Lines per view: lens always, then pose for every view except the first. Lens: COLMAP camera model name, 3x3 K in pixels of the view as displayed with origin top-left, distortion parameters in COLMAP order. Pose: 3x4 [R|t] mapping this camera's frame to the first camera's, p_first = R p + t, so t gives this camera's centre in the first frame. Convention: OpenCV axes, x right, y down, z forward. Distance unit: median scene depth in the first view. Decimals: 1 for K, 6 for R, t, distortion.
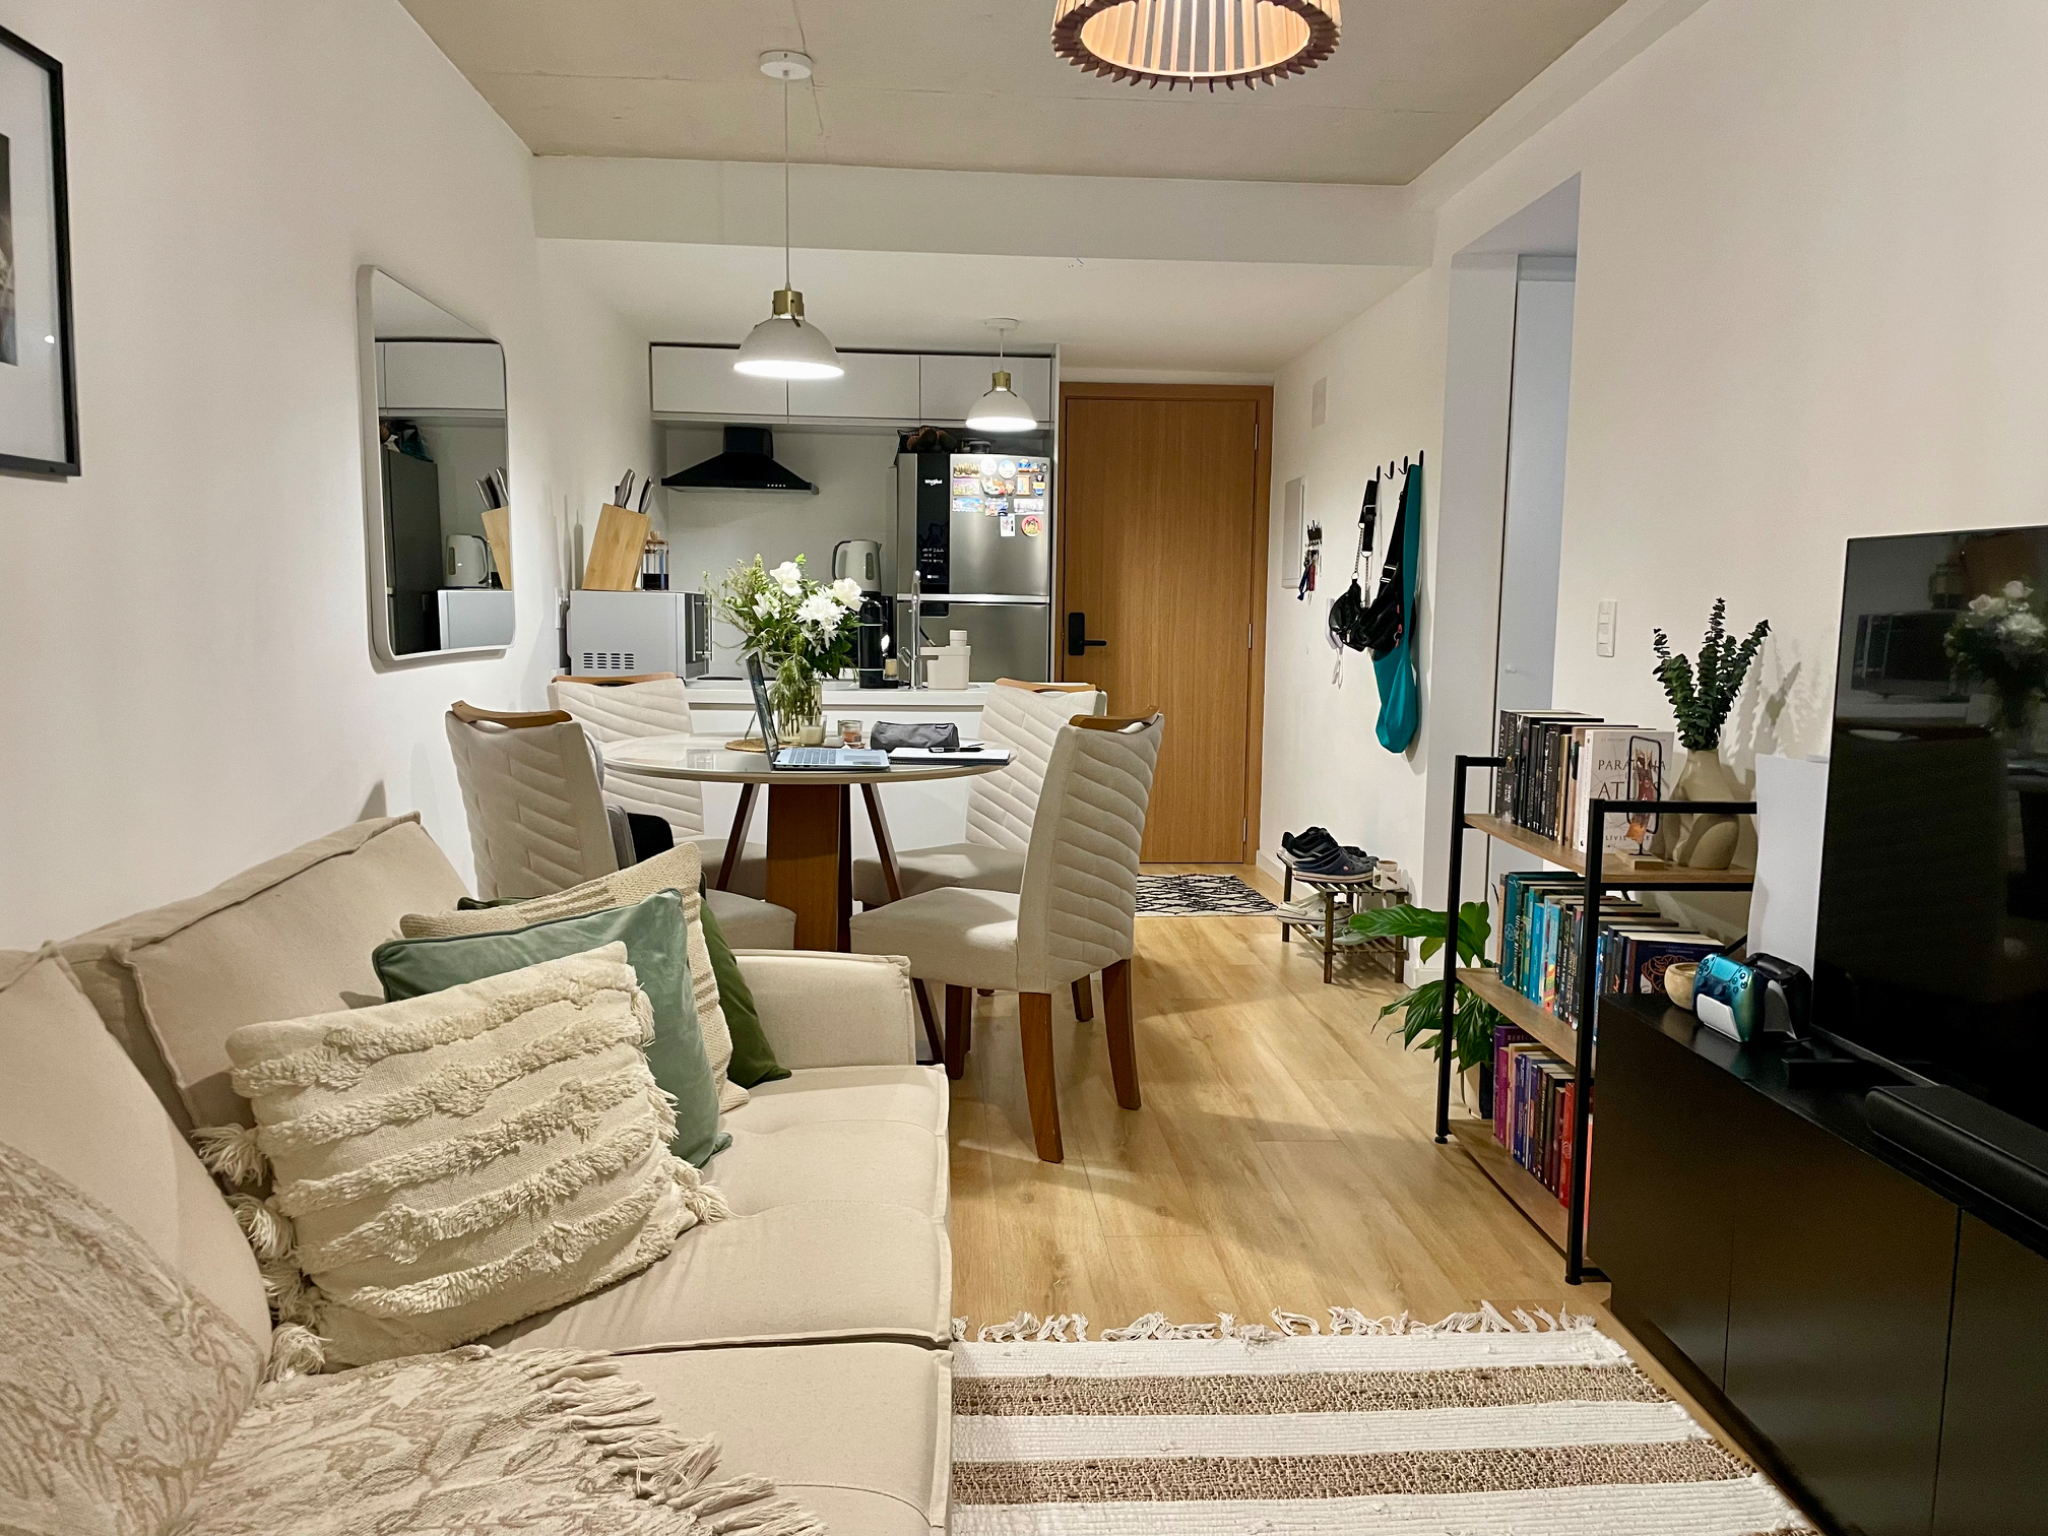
lens RADIAL K [[1552.0, 0, 1027.4], [0, 1552.0, 772.3], [0, 0, 1]] dist [0.074704, -0.089241]
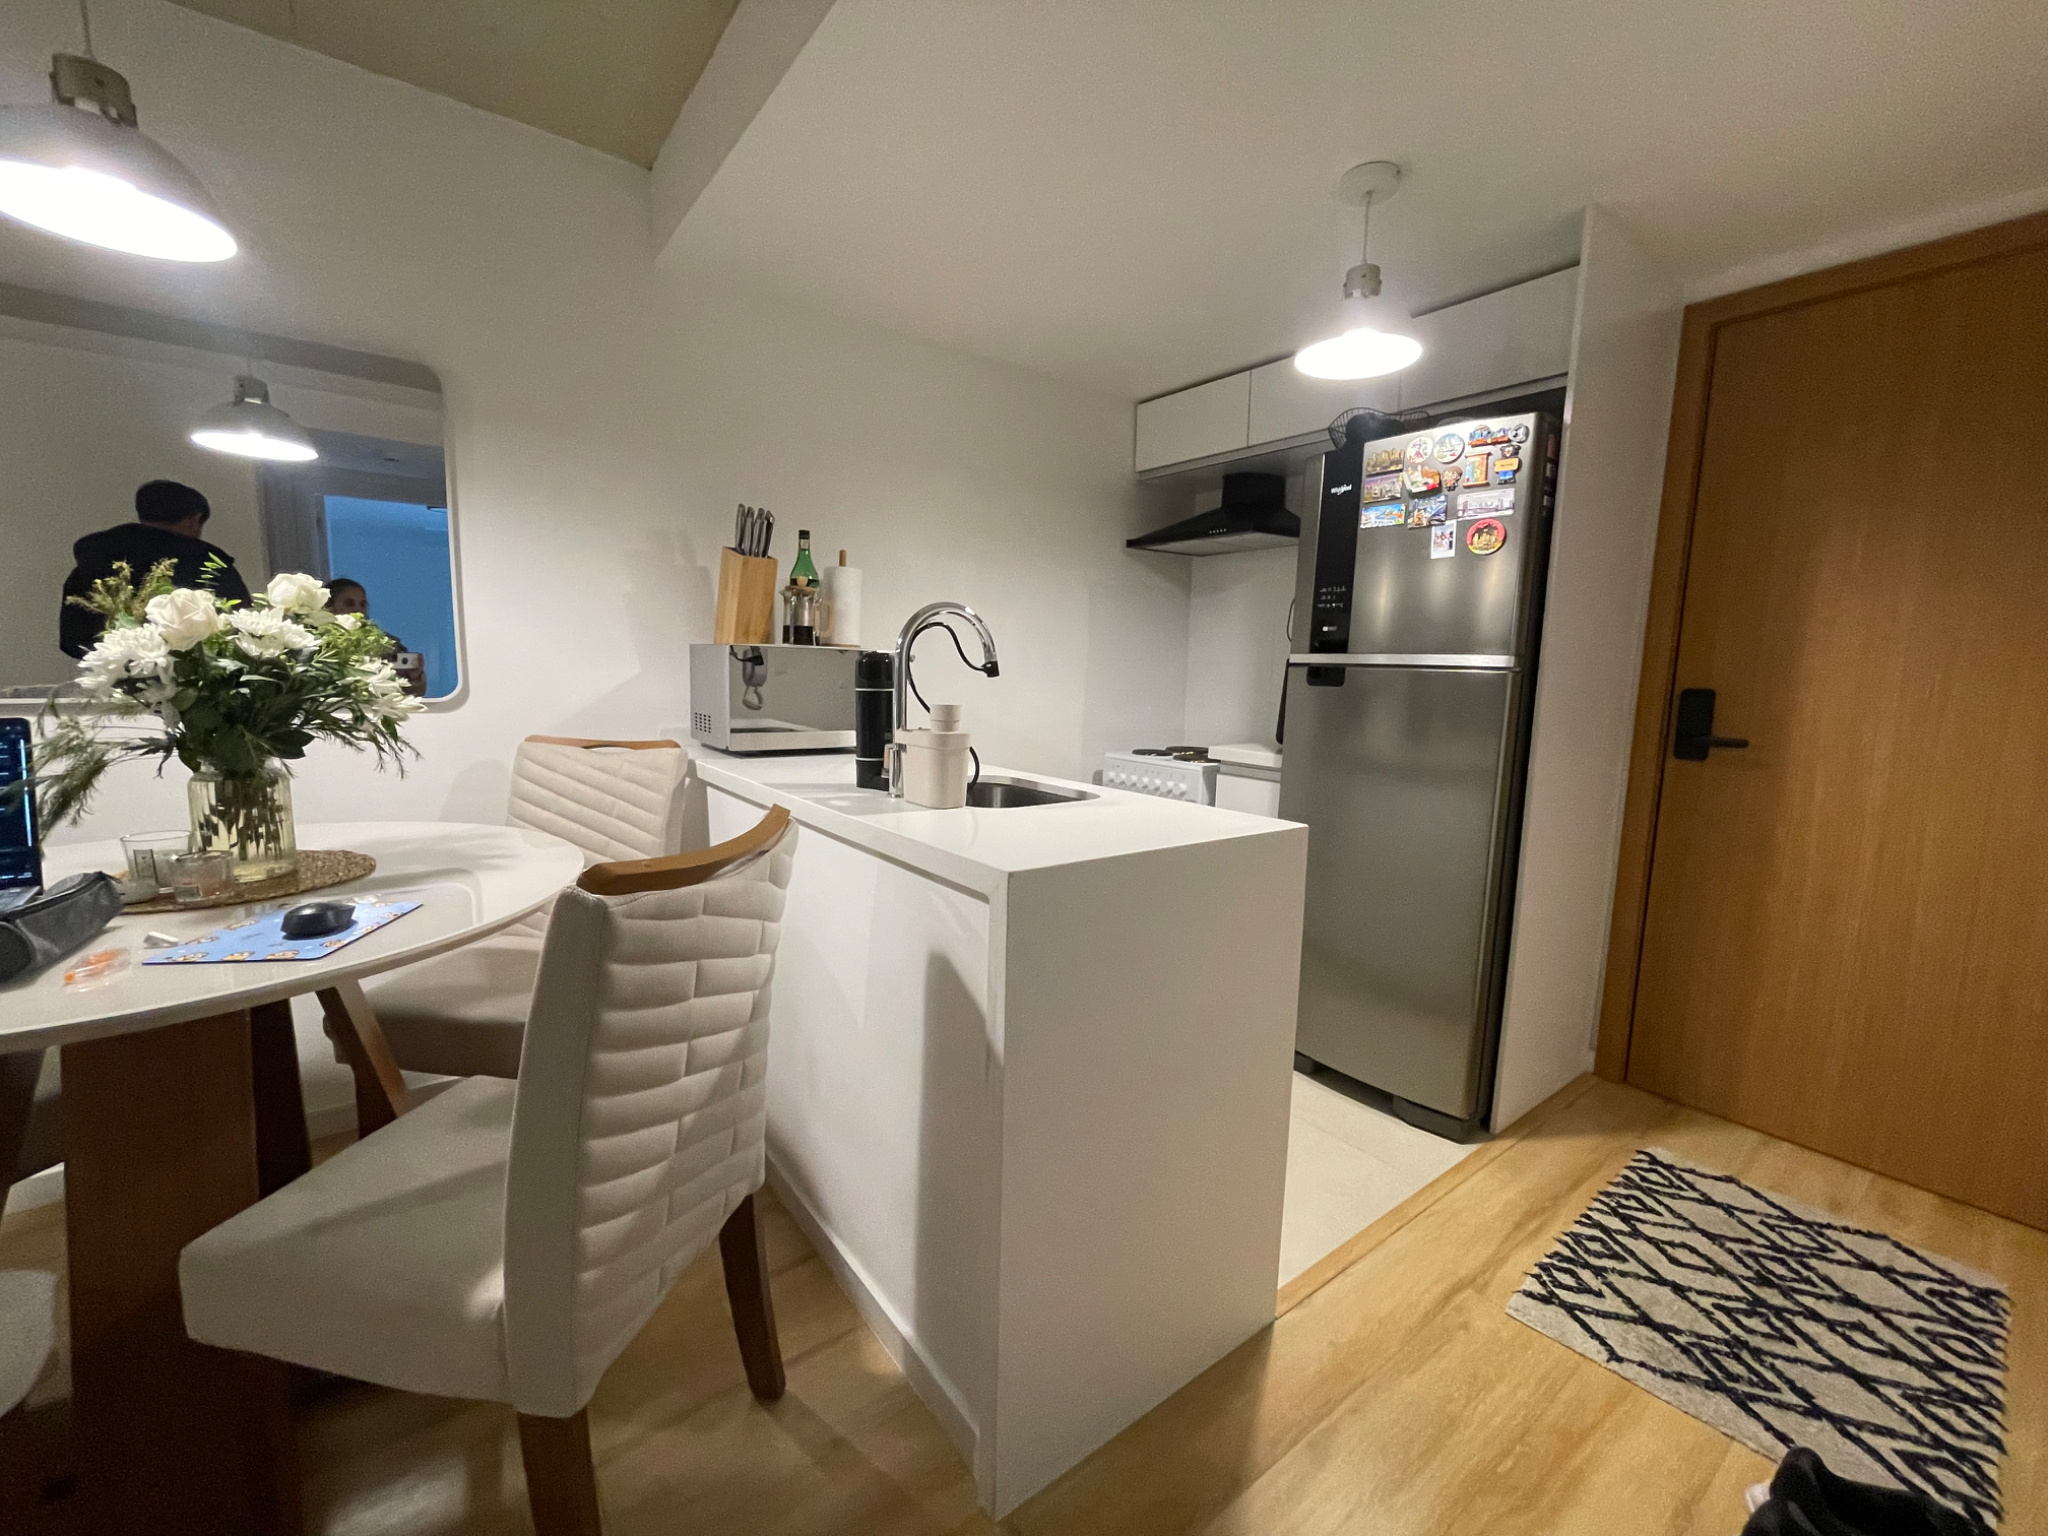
lens RADIAL K [[835.8, 0, 1039.0], [0, 835.8, 757.8], [0, 0, 1]] dist [-0.002790, 0.000913]
pose [[0.549251, 0.089219, -0.830881, 0.180441], [-0.105104, 0.993764, 0.037230, -0.069404], [0.829021, 0.066880, 0.555203, 0.692901]]
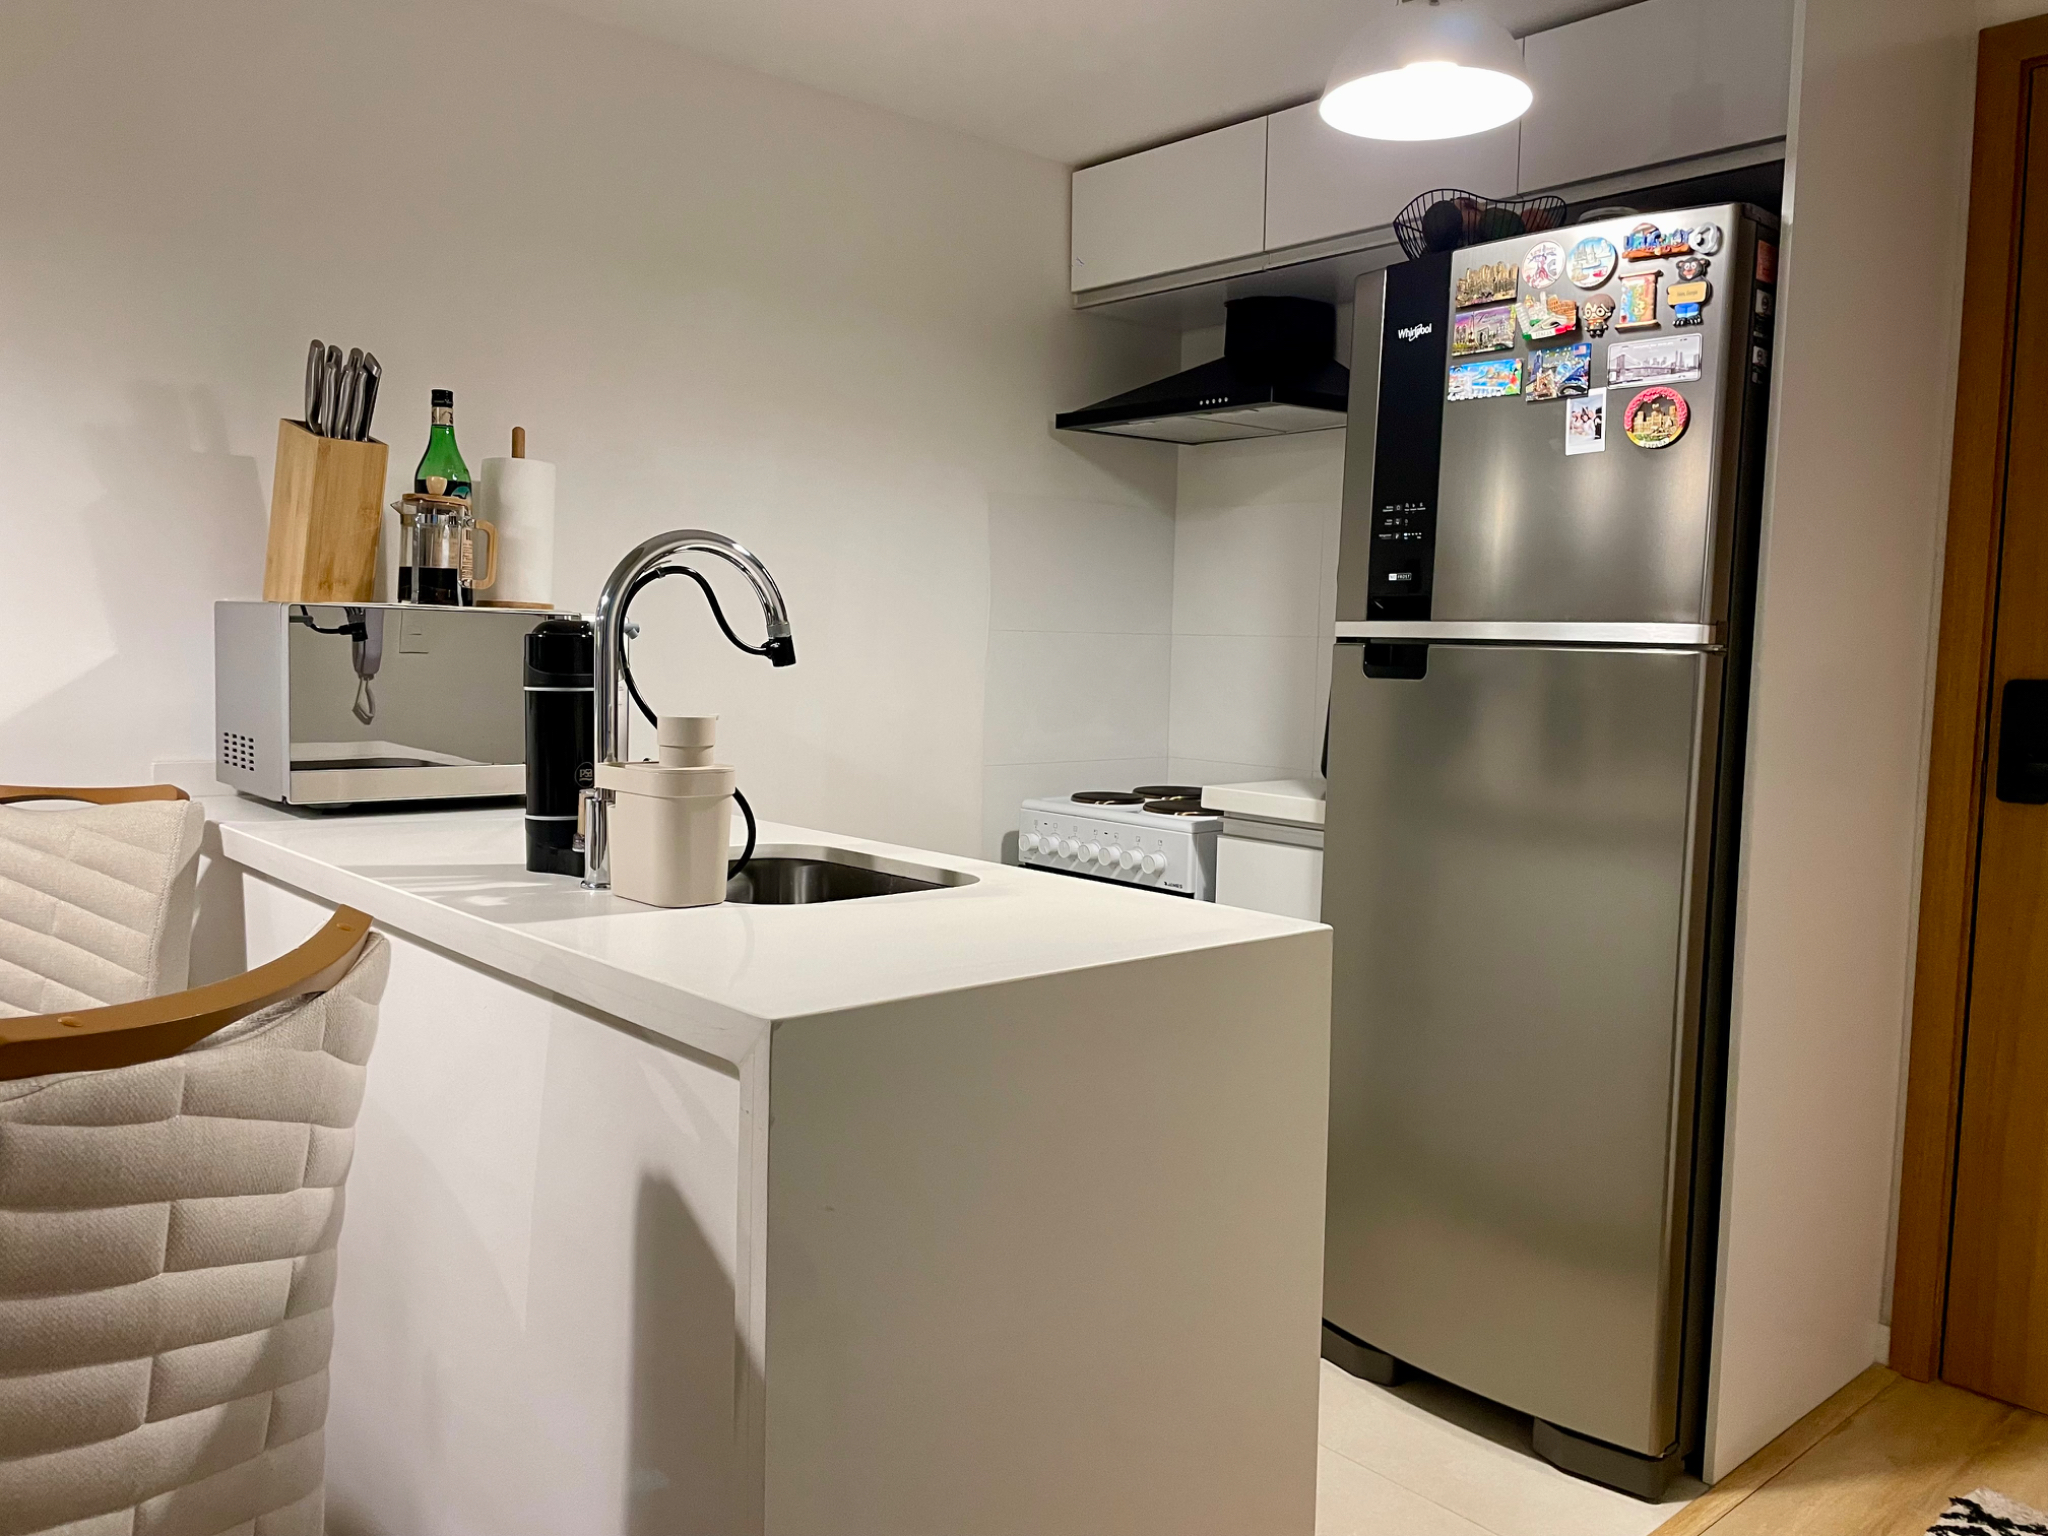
lens RADIAL K [[1552.0, 0, 1064.1], [0, 1552.0, 747.4], [0, 0, 1]] dist [0.074704, -0.089241]
pose [[0.615266, 0.052493, -0.786570, 0.195878], [-0.097227, 0.995216, -0.009636, -0.071560], [0.782301, 0.082404, 0.617426, 0.698317]]
